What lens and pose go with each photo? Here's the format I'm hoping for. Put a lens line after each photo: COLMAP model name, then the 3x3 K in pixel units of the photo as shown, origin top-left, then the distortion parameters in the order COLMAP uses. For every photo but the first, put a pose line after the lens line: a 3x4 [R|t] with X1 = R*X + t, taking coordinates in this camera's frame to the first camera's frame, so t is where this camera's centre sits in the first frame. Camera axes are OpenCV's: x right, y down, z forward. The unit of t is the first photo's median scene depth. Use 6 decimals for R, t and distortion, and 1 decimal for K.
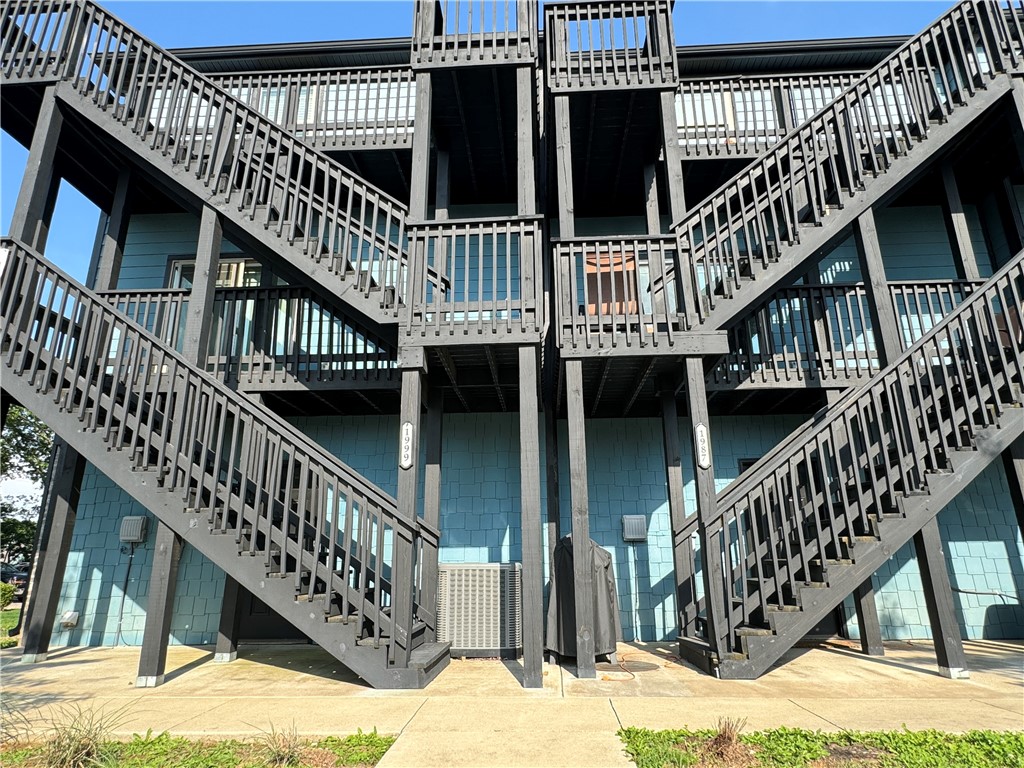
lens RADIAL K [[607.3, 0, 512.0], [0, 607.3, 384.0], [0, 0, 1]] dist [-0.002358, 0.001371]
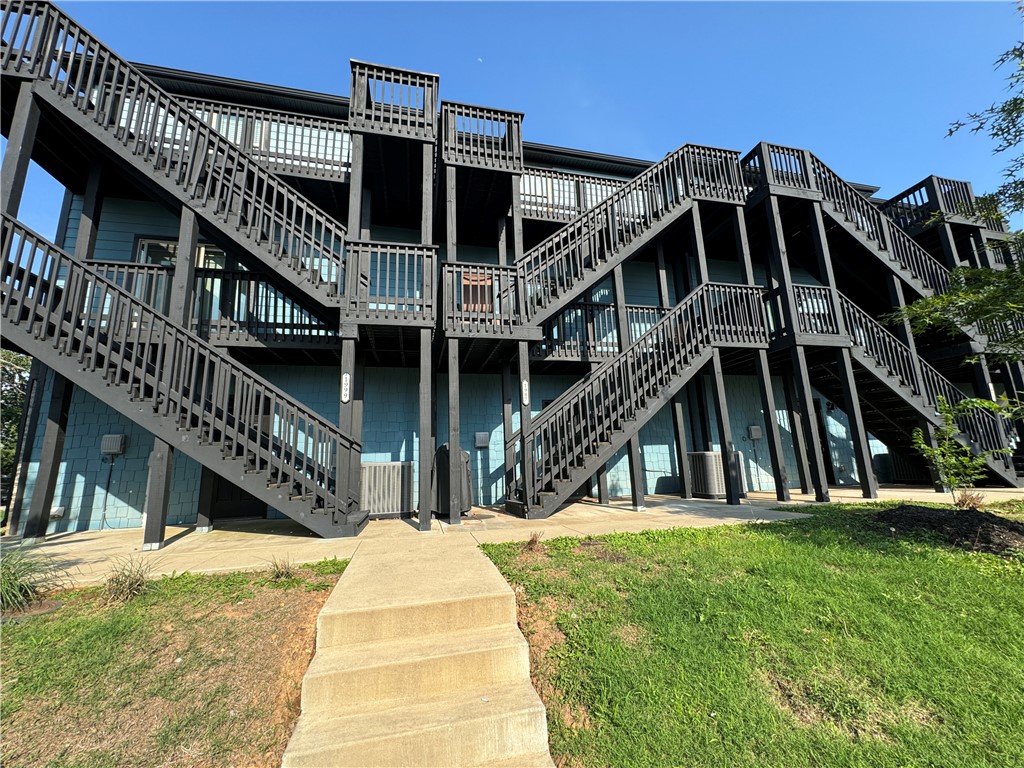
lens RADIAL K [[408.0, 0, 512.0], [0, 408.0, 384.0], [0, 0, 1]] dist [-0.000499, -0.000290]
pose [[0.957467, 0.029402, 0.287041, -0.055998], [-0.055309, 0.995050, 0.082564, -0.016111], [-0.283193, -0.094928, 0.954353, -0.099886]]
